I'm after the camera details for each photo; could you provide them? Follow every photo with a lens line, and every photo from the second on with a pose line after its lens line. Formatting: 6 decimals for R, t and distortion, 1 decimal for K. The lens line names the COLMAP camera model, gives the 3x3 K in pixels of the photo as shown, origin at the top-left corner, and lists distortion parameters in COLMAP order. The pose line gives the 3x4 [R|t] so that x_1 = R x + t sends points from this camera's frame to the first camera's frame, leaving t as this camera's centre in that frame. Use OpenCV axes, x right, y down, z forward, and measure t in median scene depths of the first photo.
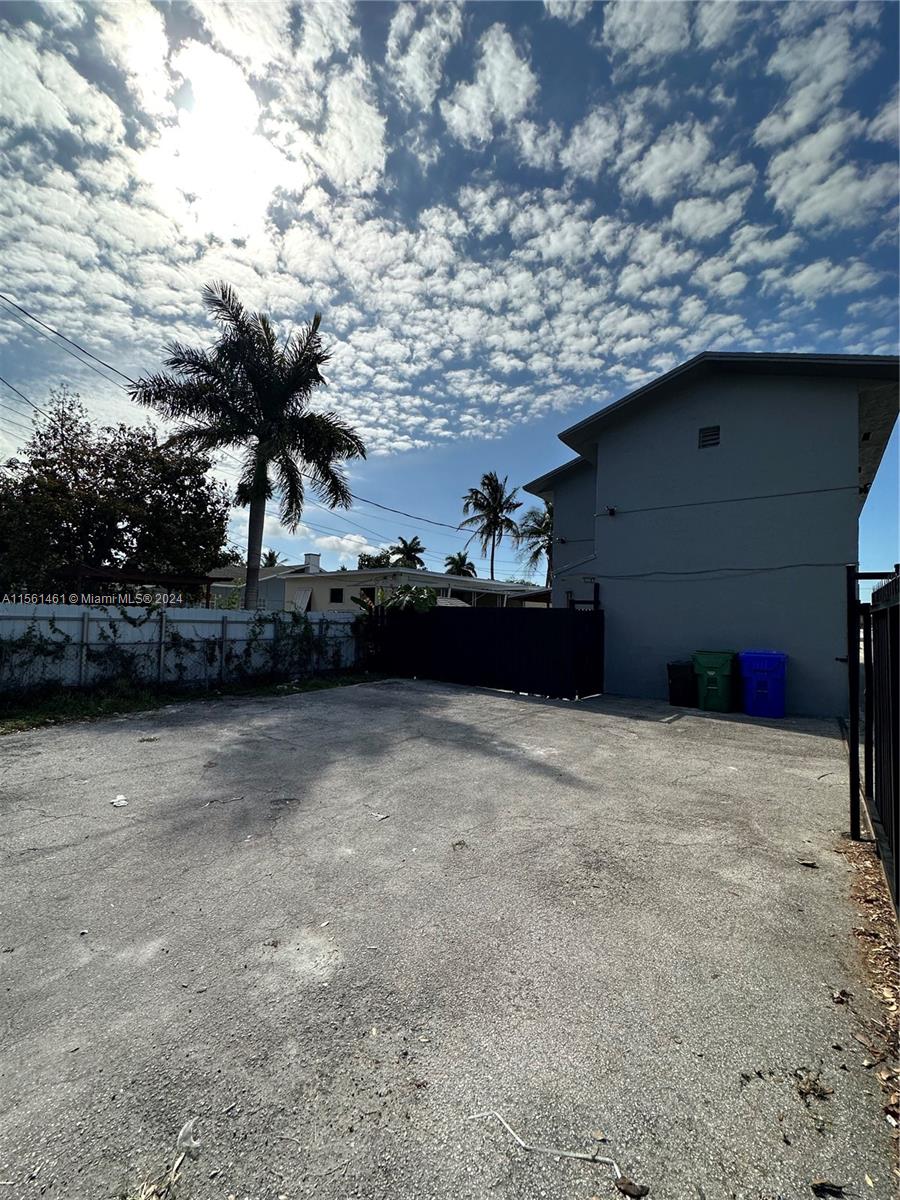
lens RADIAL K [[479.1, 0, 449.1], [0, 479.1, 598.5], [0, 0, 1]] dist [-0.000008, -0.000370]
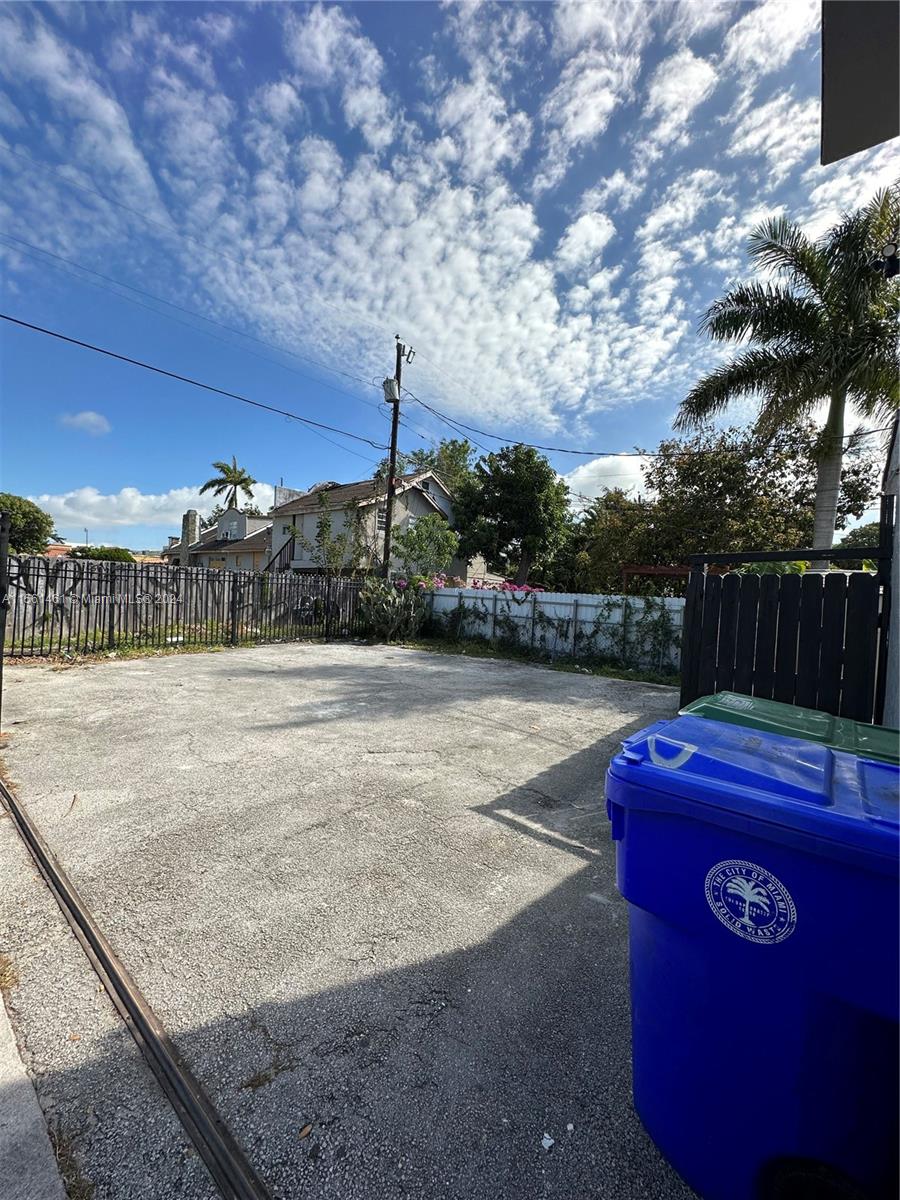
lens RADIAL K [[479.1, 0, 448.5], [0, 479.1, 597.3], [0, 0, 1]] dist [-0.000008, -0.000370]
pose [[-0.026480, -0.009262, -0.999606, 0.772101], [-0.005171, 0.999945, -0.009128, 0.049338], [0.999636, 0.004927, -0.026526, 0.822711]]
